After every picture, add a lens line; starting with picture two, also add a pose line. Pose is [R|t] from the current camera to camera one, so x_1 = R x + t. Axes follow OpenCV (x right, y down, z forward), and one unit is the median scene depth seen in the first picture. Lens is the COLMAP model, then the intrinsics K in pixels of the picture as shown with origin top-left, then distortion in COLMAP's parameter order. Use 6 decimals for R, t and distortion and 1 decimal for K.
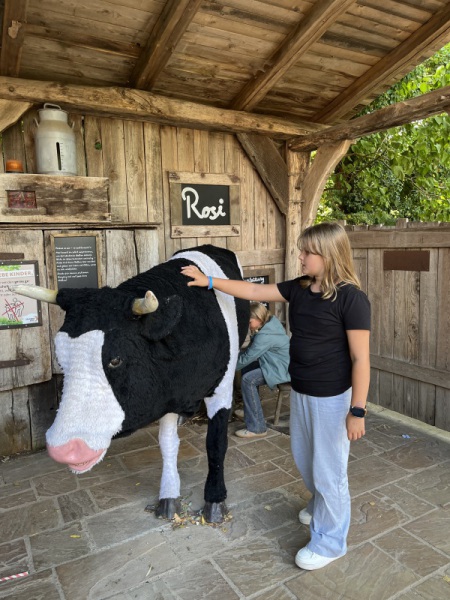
lens RADIAL K [[451.3, 0, 230.3], [0, 451.3, 303.4], [0, 0, 1]] dist [0.050823, -0.073708]
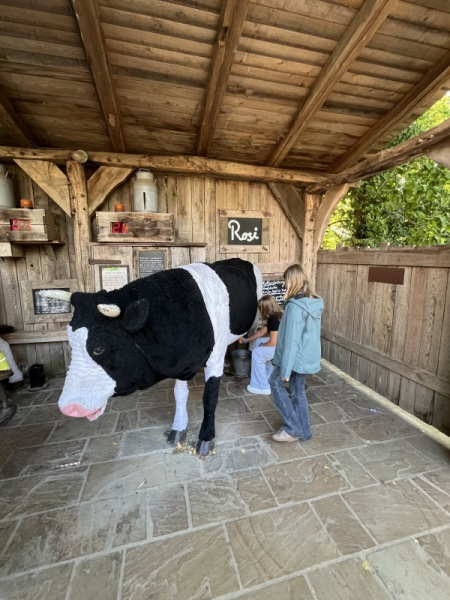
lens RADIAL K [[264.3, 0, 219.0], [0, 264.3, 297.1], [0, 0, 1]] dist [-0.004913, 0.002062]
pose [[0.961339, 0.068404, -0.266735, 0.148254], [-0.061820, 0.997541, 0.033011, -0.030421], [0.268337, -0.015245, 0.963204, 0.162889]]
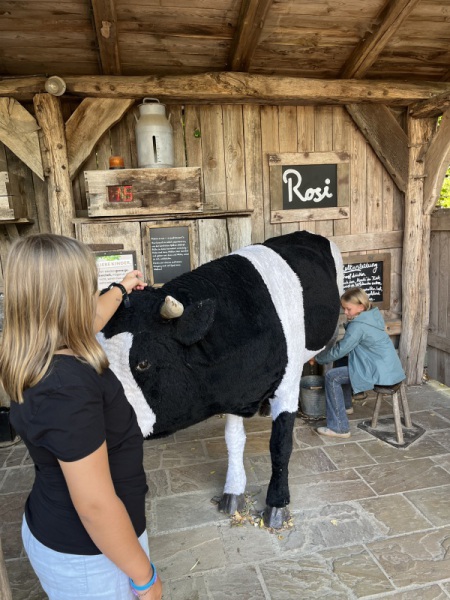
lens RADIAL K [[451.3, 0, 225.9], [0, 451.3, 305.2], [0, 0, 1]] dist [0.050823, -0.073708]
pose [[0.947020, 0.035270, -0.319232, 0.117831], [-0.017093, 0.998078, 0.059565, -0.033211], [0.320720, -0.050953, 0.945803, 0.055725]]
